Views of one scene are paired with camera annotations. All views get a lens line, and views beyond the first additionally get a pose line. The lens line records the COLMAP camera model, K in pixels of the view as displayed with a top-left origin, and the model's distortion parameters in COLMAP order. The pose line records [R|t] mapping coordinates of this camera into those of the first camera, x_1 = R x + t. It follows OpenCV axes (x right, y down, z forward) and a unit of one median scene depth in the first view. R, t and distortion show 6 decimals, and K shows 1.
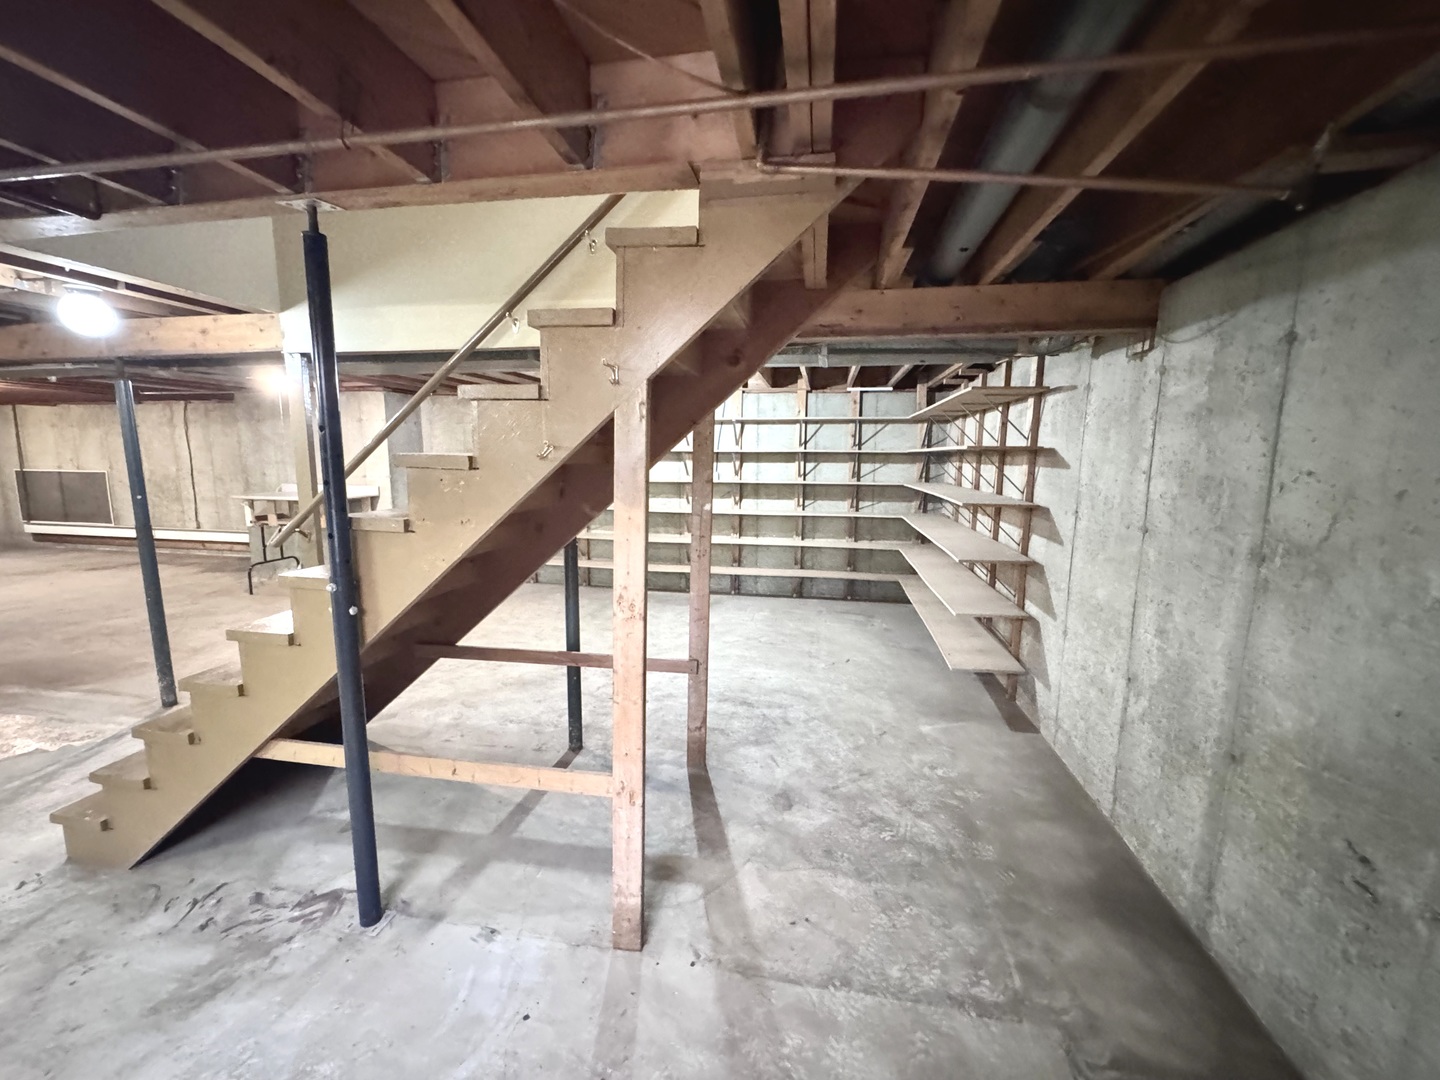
lens RADIAL K [[575.4, 0, 718.9], [0, 575.4, 539.7], [0, 0, 1]] dist [-0.003225, 0.000203]
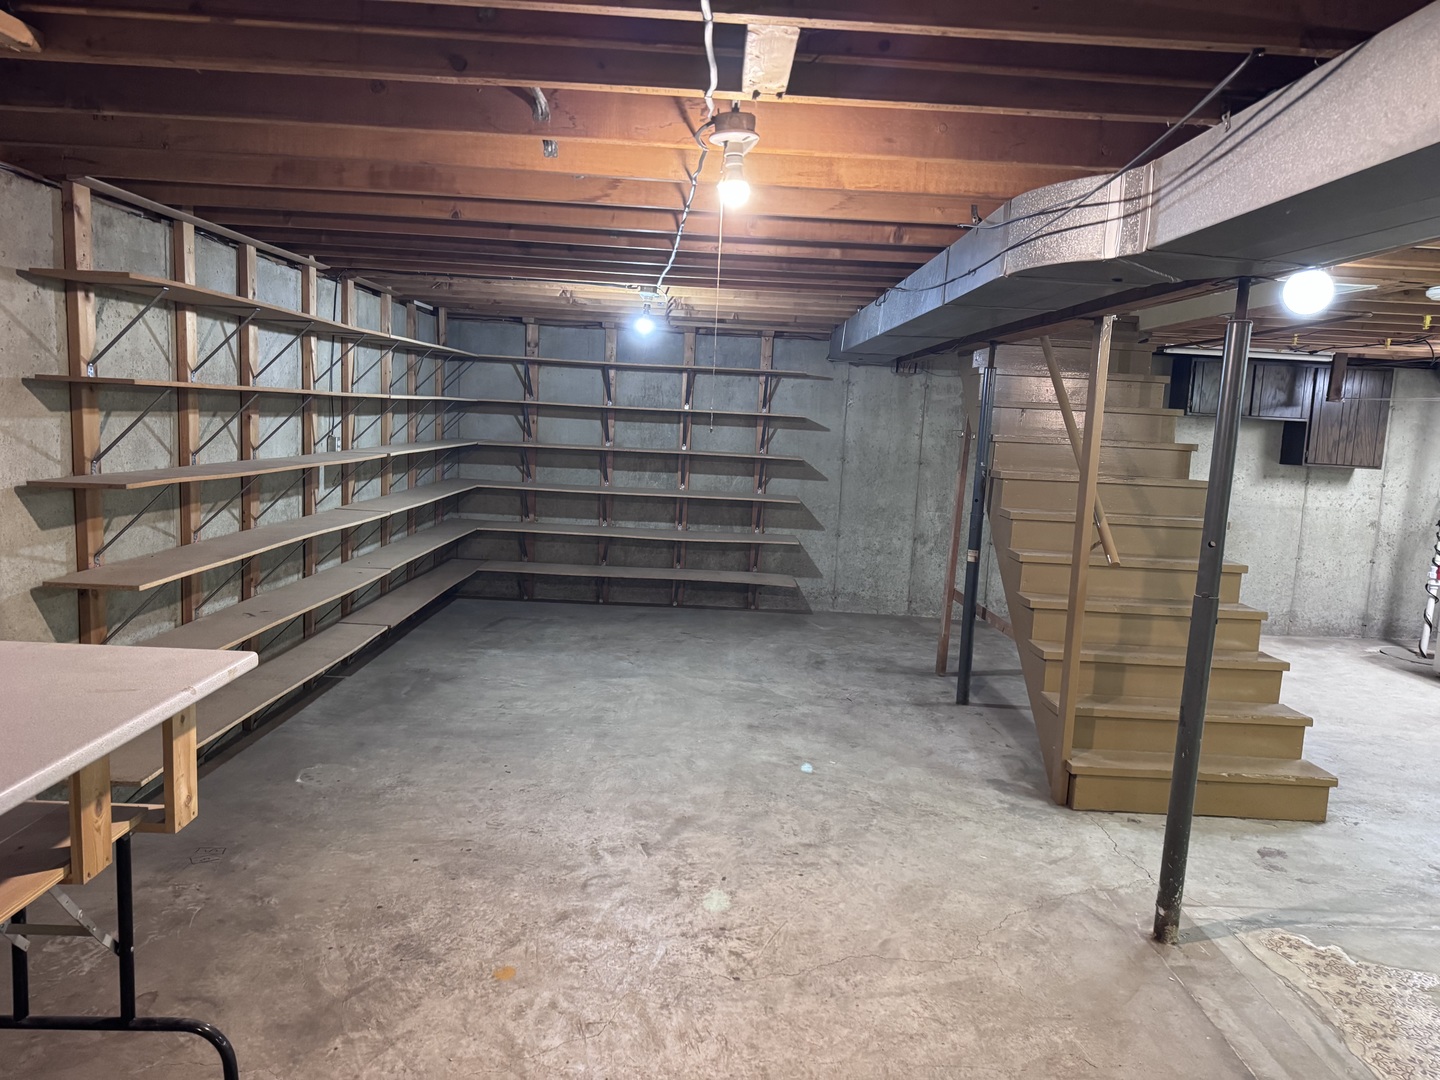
lens RADIAL K [[998.1, 0, 726.0], [0, 998.1, 542.0], [0, 0, 1]] dist [0.109538, -0.163085]
pose [[-0.182827, -0.146219, 0.972211, -1.644500], [0.088968, 0.982360, 0.164477, -0.242036], [-0.979111, 0.116567, -0.166593, 1.433913]]
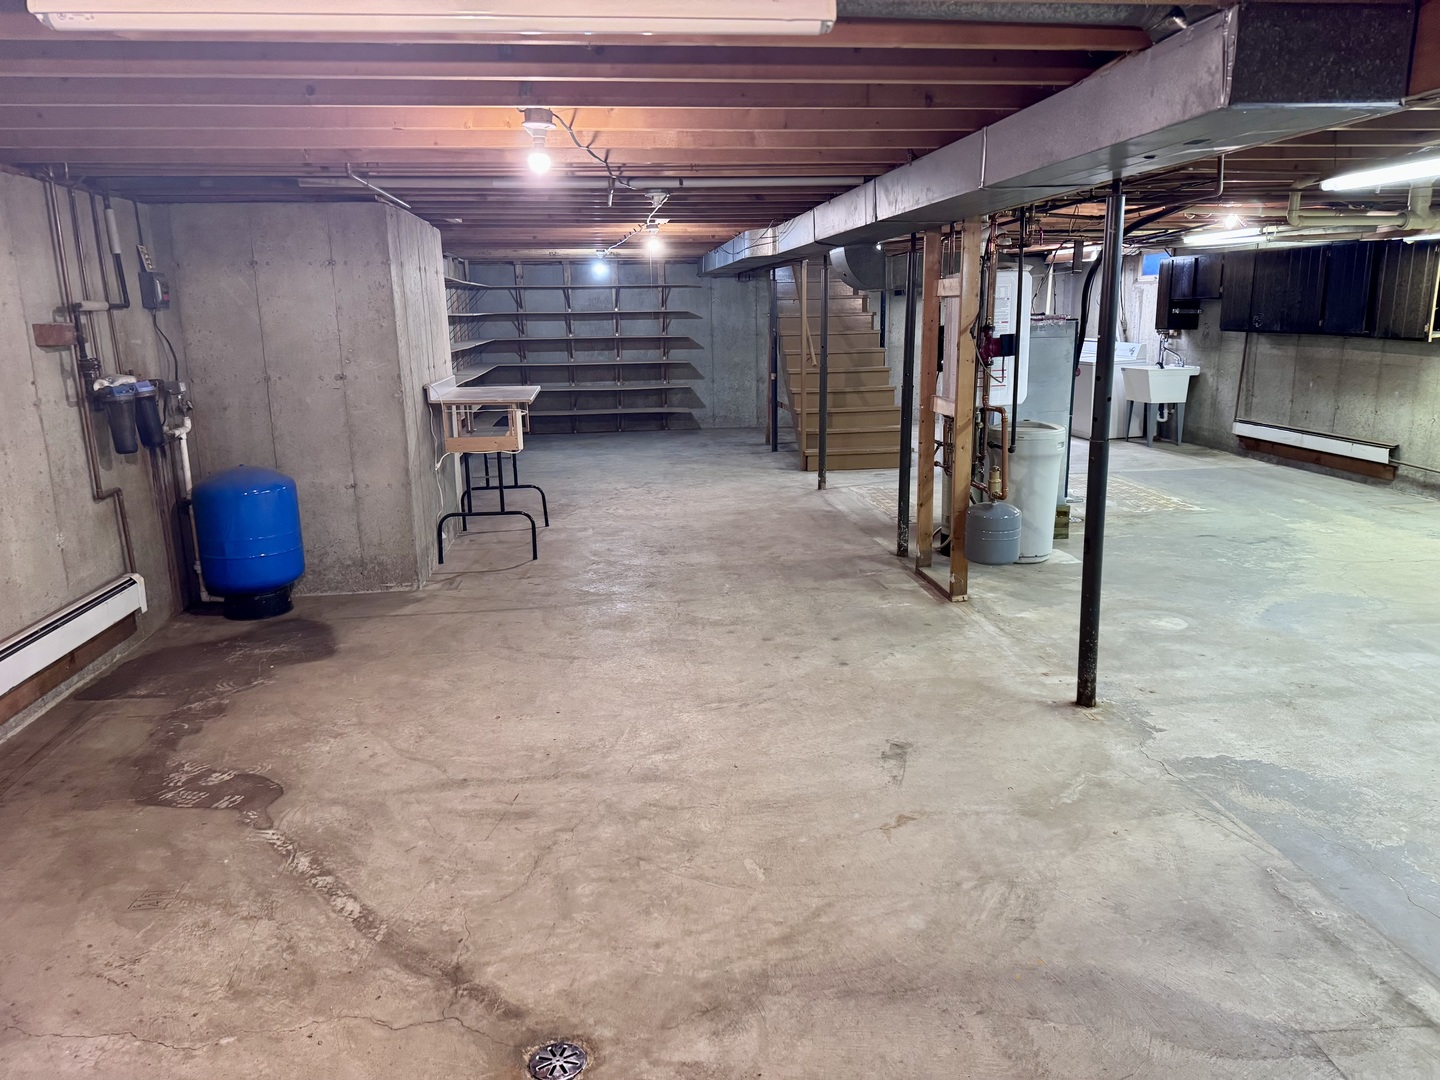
lens RADIAL K [[998.1, 0, 726.0], [0, 998.1, 542.0], [0, 0, 1]] dist [0.109538, -0.163085]
pose [[-0.286640, -0.224075, 0.931465, -3.206152], [0.150216, 0.949725, 0.274694, -0.322272], [-0.946188, 0.218659, -0.238570, 1.806986]]
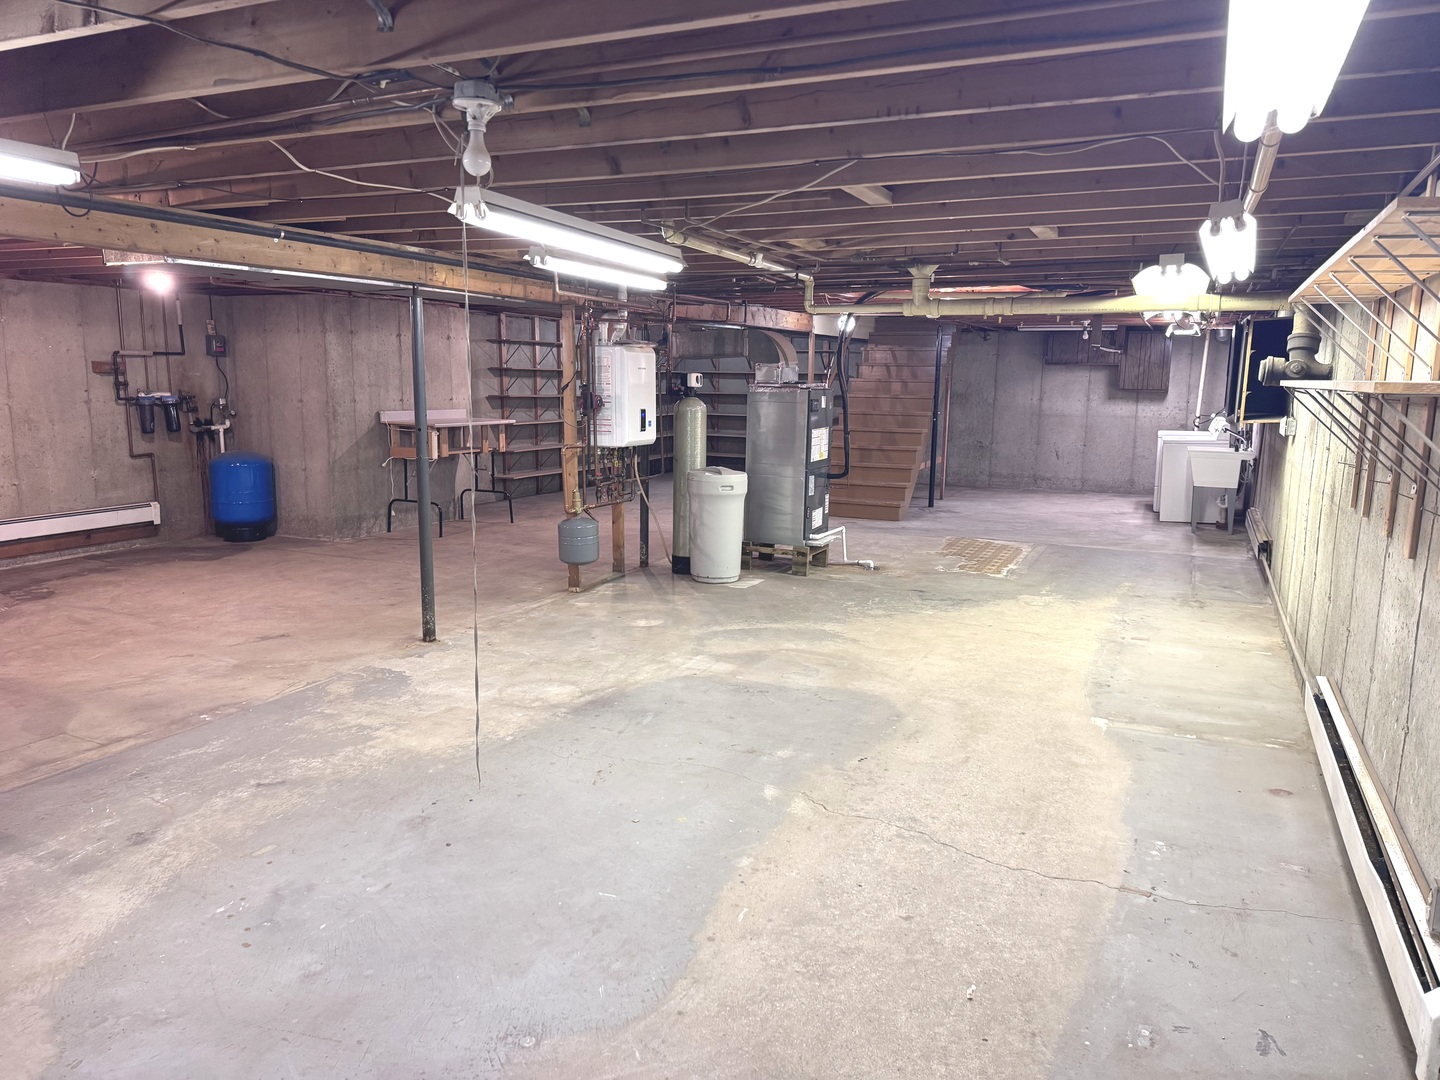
lens RADIAL K [[998.1, 0, 726.0], [0, 998.1, 542.0], [0, 0, 1]] dist [0.109538, -0.163085]
pose [[0.249918, -0.172218, 0.952828, -3.713256], [0.127053, 0.981380, 0.144054, -0.107801], [-0.959895, 0.085058, 0.267145, 0.283056]]
